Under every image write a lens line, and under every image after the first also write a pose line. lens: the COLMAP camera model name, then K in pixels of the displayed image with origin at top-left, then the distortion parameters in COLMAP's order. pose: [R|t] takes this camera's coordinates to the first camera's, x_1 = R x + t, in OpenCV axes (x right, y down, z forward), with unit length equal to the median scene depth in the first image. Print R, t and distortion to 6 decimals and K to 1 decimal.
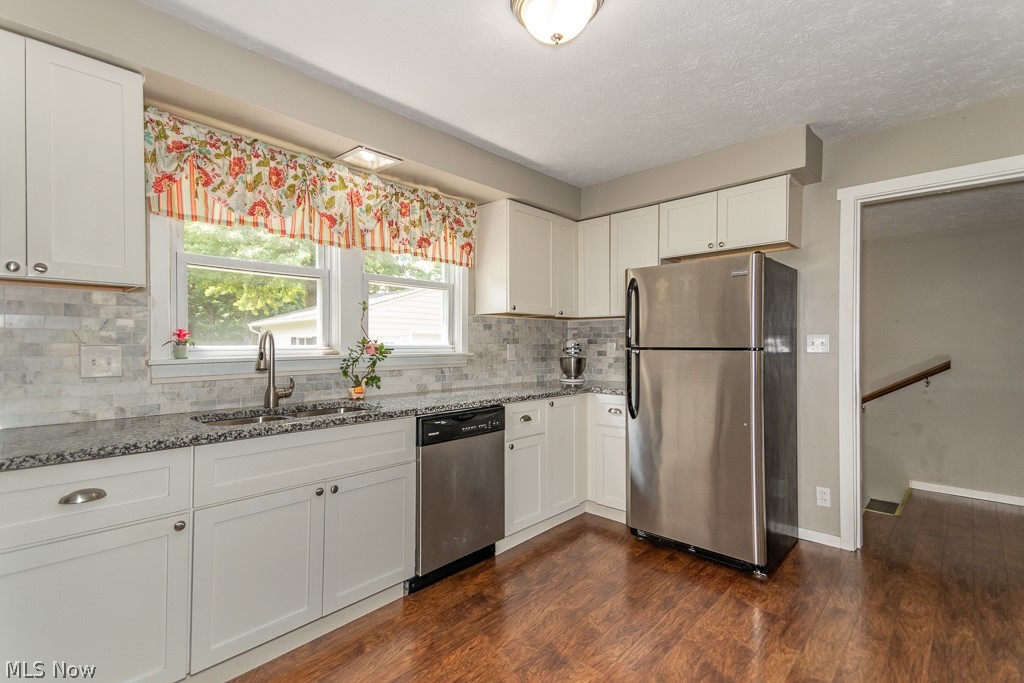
lens RADIAL K [[475.7, 0, 454.1], [0, 475.7, 354.0], [0, 0, 1]] dist [0.158409, -0.059503]
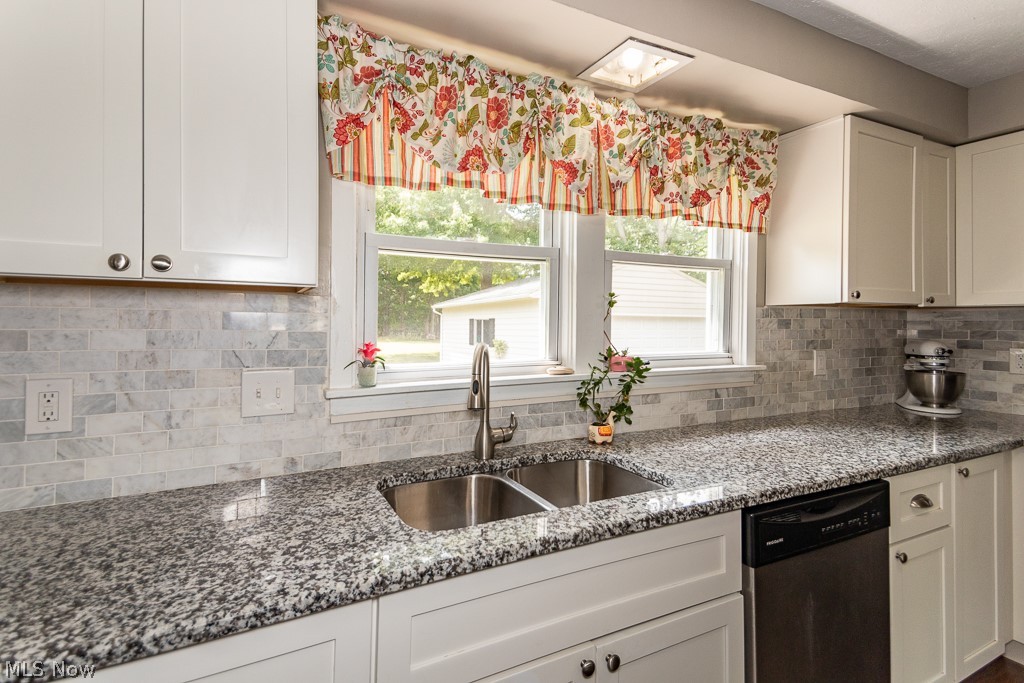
lens RADIAL K [[480.2, 0, 508.6], [0, 480.2, 326.8], [0, 0, 1]] dist [0.123571, -0.000135]
pose [[0.971467, 0.001050, -0.237171, -0.190350], [-0.004199, 0.999910, -0.012773, -0.061669], [0.237136, 0.013404, 0.971384, 0.369580]]
